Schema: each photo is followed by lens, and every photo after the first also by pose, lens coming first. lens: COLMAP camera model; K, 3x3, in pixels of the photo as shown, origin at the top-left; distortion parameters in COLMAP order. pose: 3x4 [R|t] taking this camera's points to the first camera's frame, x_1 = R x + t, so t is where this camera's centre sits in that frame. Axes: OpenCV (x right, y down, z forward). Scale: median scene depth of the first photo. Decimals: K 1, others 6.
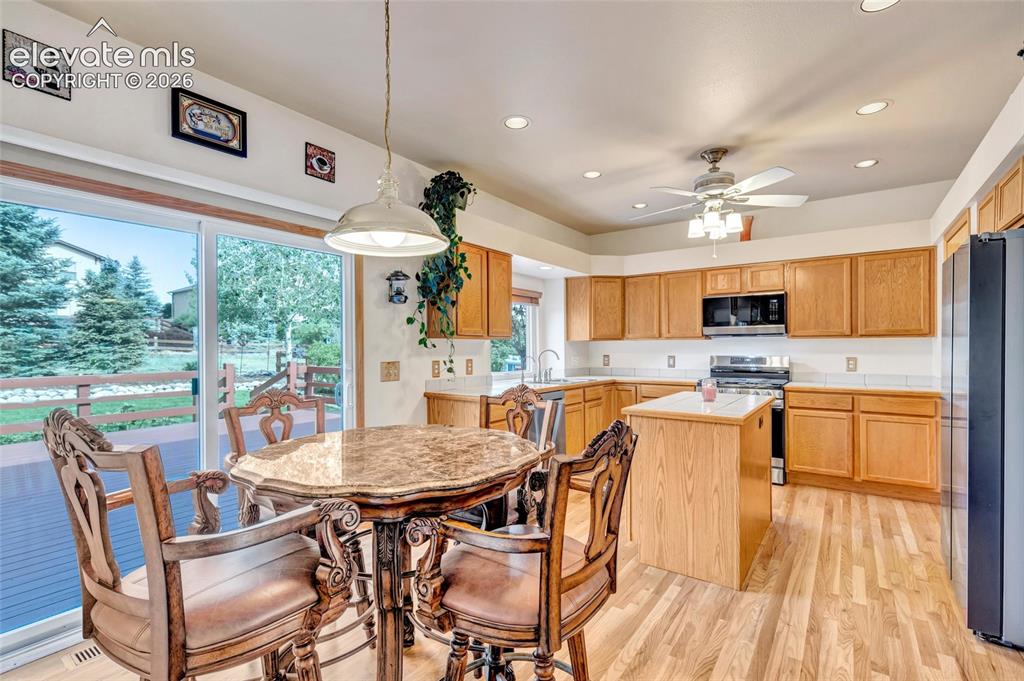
lens RADIAL K [[470.0, 0, 514.1], [0, 470.0, 345.9], [0, 0, 1]] dist [0.010349, -0.002208]
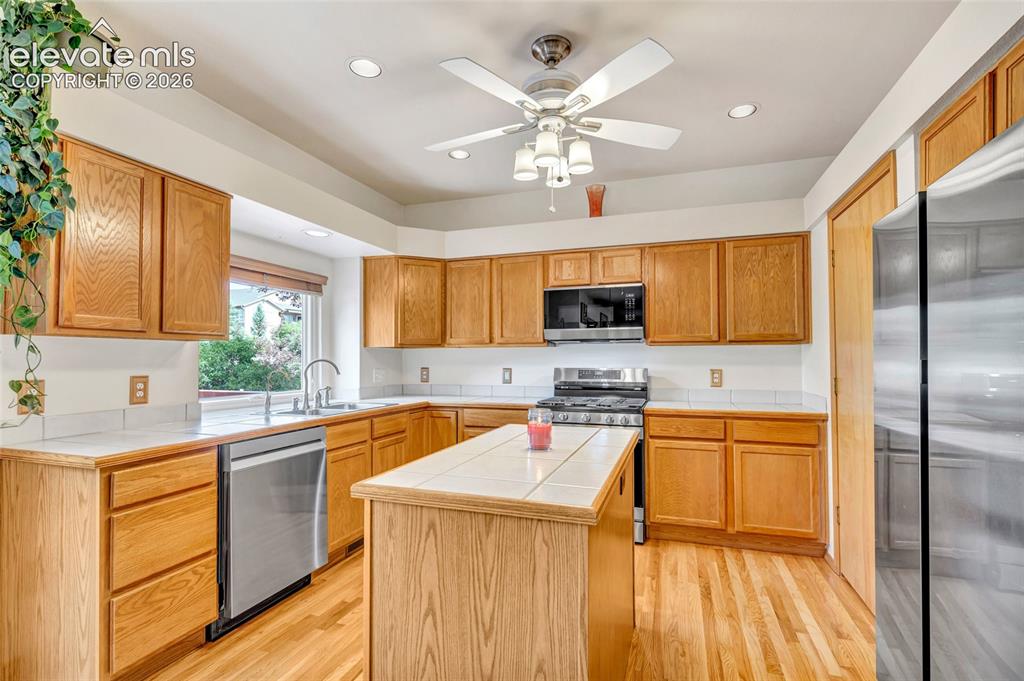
lens RADIAL K [[489.0, 0, 508.2], [0, 489.0, 347.1], [0, 0, 1]] dist [-0.002980, -0.000091]
pose [[0.960842, 0.008404, 0.276971, 0.154527], [-0.002214, 0.999741, -0.022656, 0.006405], [-0.277090, 0.021156, 0.960611, 0.320710]]
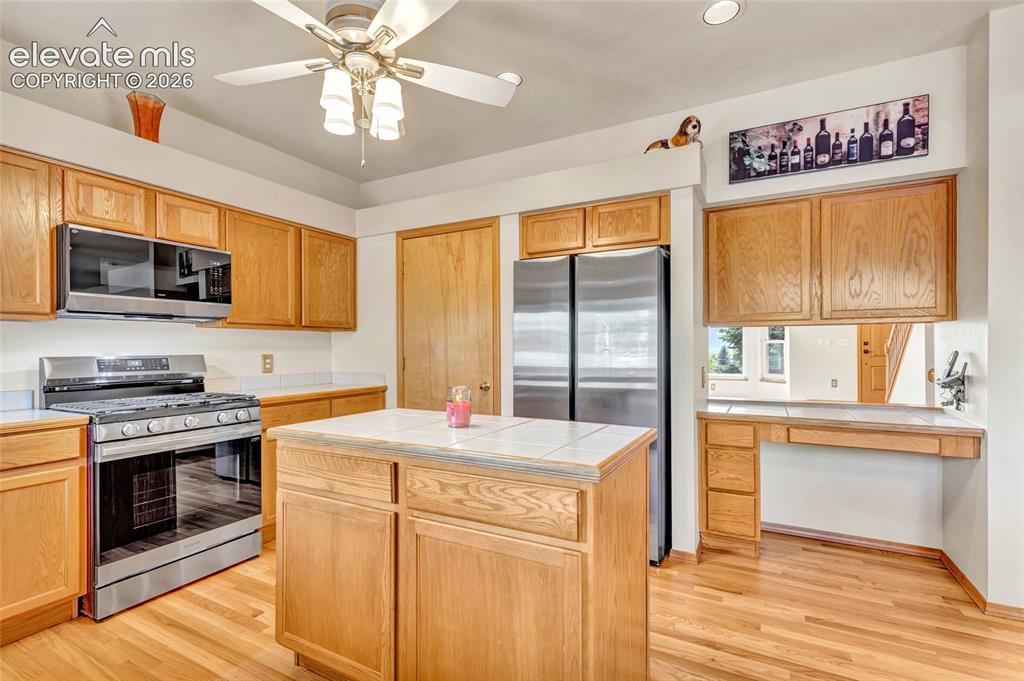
lens RADIAL K [[470.0, 0, 513.2], [0, 470.0, 346.1], [0, 0, 1]] dist [0.010349, -0.002208]
pose [[-0.120094, 0.008175, 0.992729, -0.108578], [0.004893, 0.999959, -0.007642, 0.019450], [-0.992750, 0.003939, -0.120129, 0.742274]]
